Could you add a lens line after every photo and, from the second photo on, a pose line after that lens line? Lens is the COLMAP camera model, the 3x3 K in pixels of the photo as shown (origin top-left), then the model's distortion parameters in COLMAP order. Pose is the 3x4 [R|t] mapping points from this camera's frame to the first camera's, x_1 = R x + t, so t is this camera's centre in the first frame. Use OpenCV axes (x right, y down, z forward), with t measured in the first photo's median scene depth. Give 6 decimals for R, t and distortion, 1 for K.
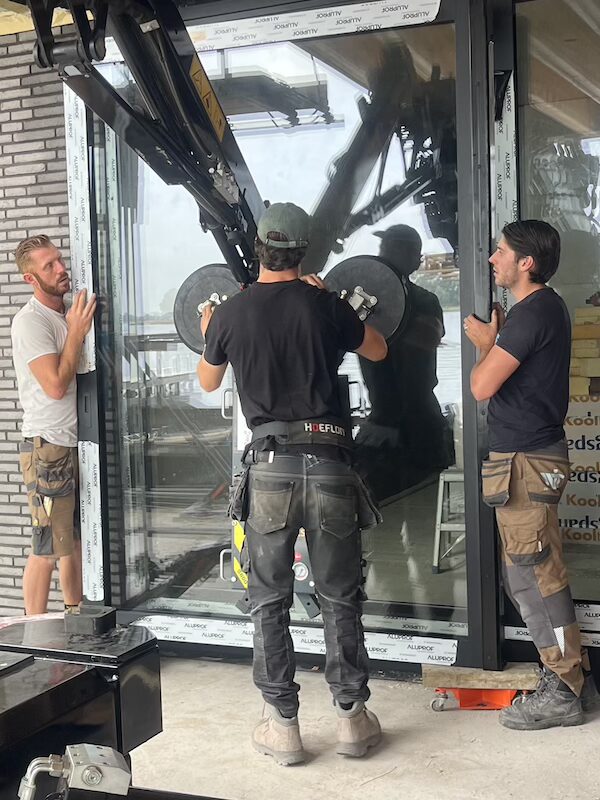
lens RADIAL K [[1219.6, 0, 300.0], [0, 1219.6, 400.0], [0, 0, 1]] dist [-0.010833, -0.010275]
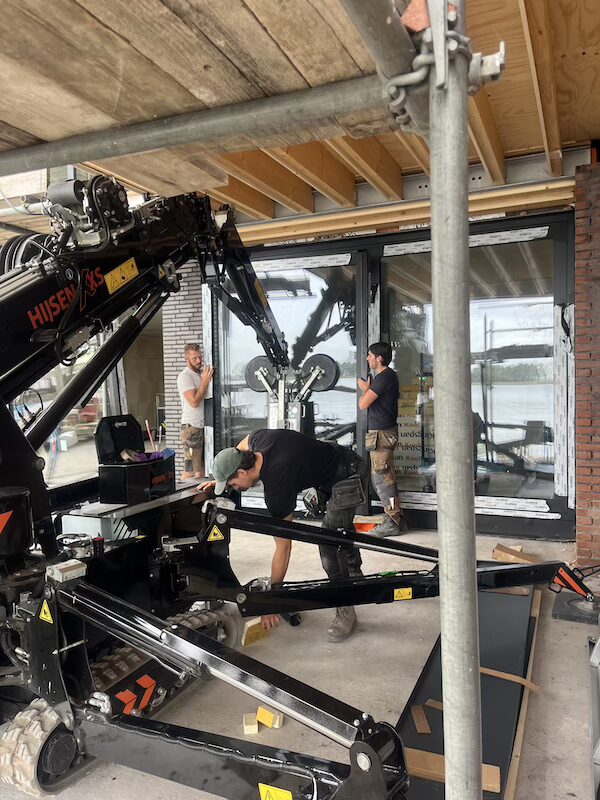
lens RADIAL K [[605.0, 0, 300.0], [0, 605.0, 400.0], [0, 0, 1]] dist [0.001506, 0.000803]
pose [[0.999807, 0.019504, 0.002279, 0.007834], [-0.019418, 0.999267, -0.032977, 0.017979], [-0.002921, 0.032926, 0.999454, -0.228081]]
